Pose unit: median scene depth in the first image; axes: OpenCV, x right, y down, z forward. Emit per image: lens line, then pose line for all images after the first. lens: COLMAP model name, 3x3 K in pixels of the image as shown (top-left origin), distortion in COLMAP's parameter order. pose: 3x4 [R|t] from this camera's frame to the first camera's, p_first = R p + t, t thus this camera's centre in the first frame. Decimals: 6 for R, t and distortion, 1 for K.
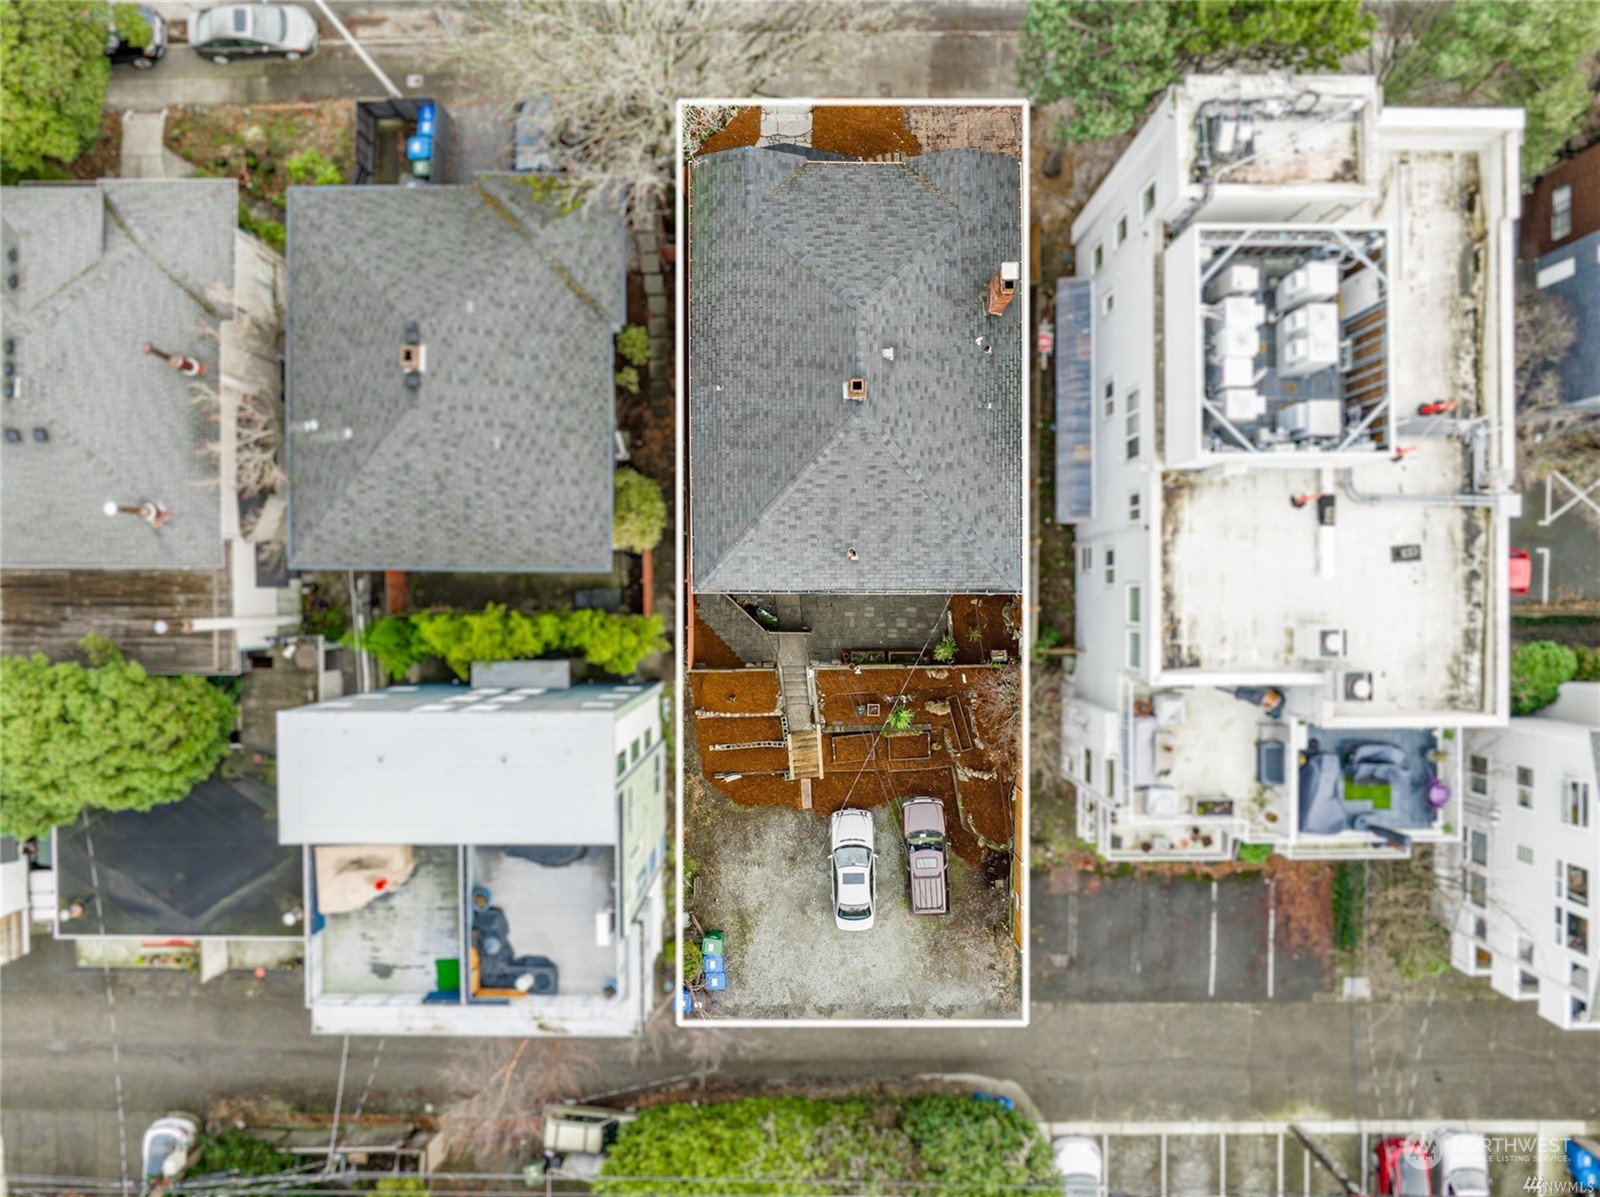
lens RADIAL K [[1138.0, 0, 802.4], [0, 1138.0, 598.1], [0, 0, 1]] dist [-0.006633, -0.000762]
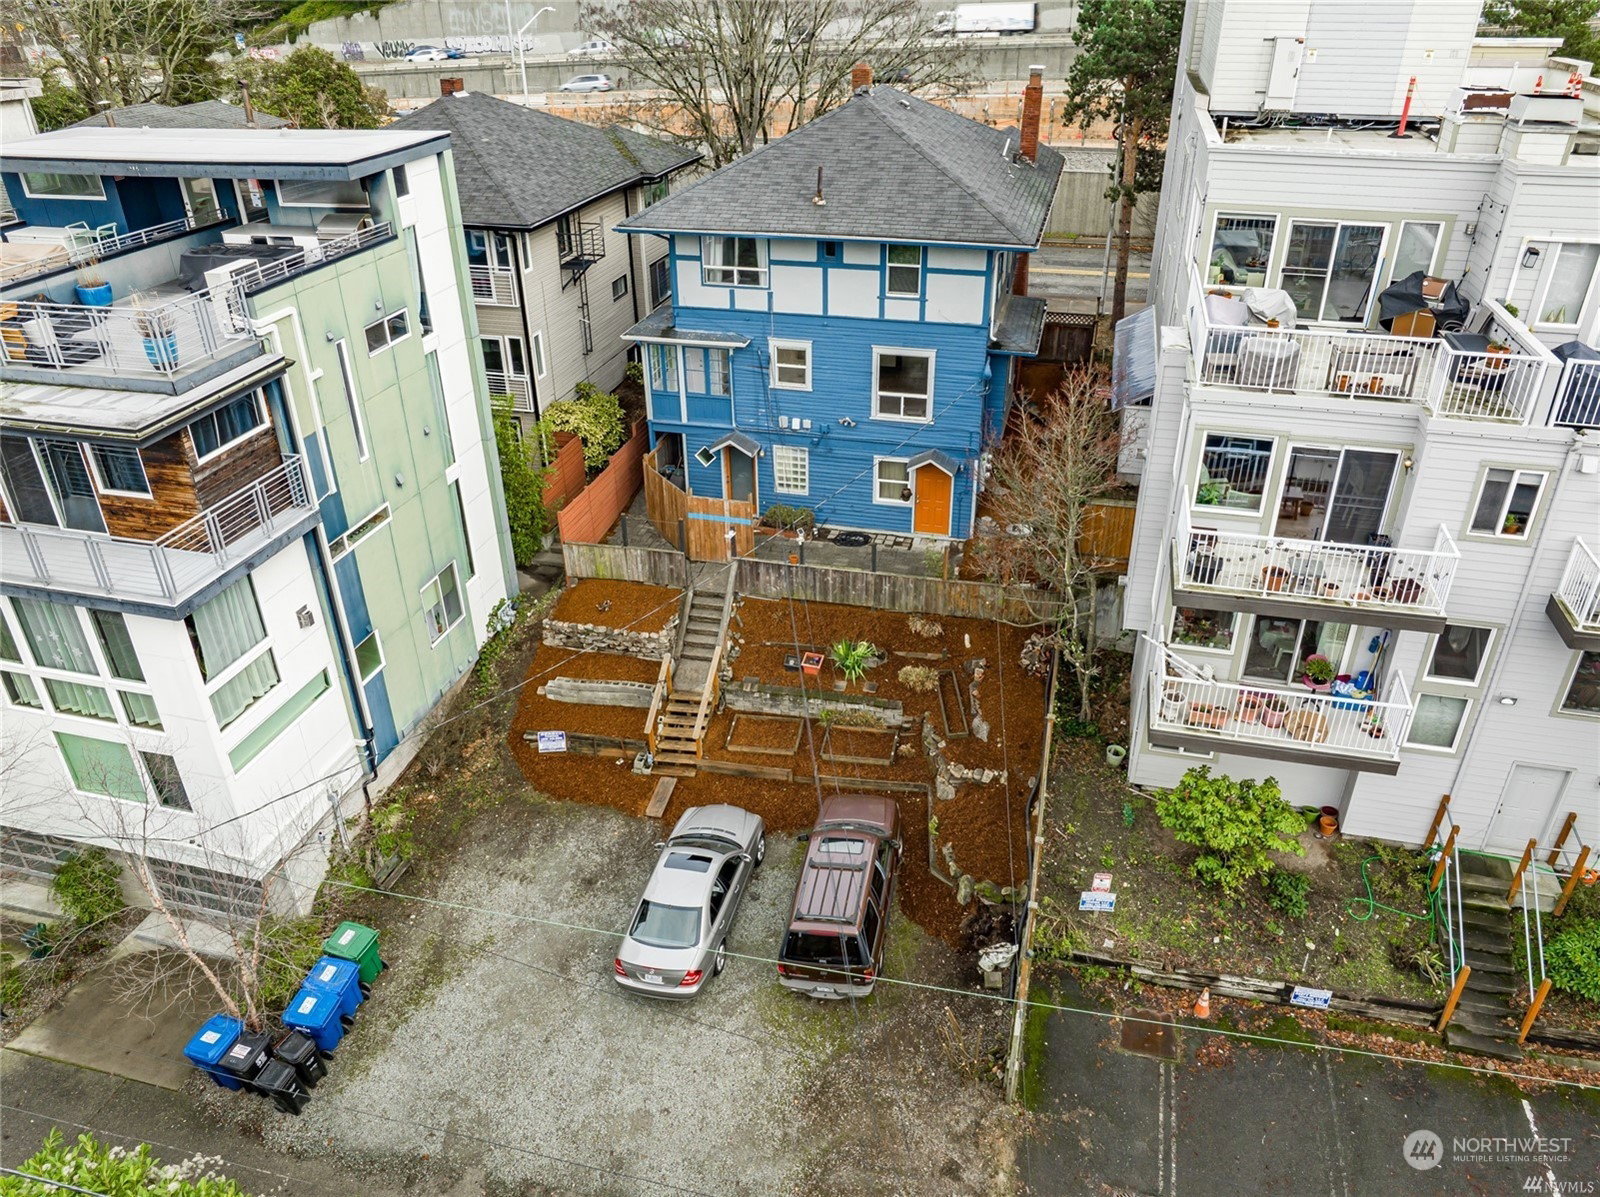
lens RADIAL K [[1138.0, 0, 799.1], [0, 1138.0, 598.1], [0, 0, 1]] dist [-0.006633, -0.000762]
pose [[0.966364, 0.115446, -0.229812, 0.188405], [-0.256969, 0.469651, -0.844627, 0.589159], [0.010422, 0.875272, 0.483519, 0.664136]]
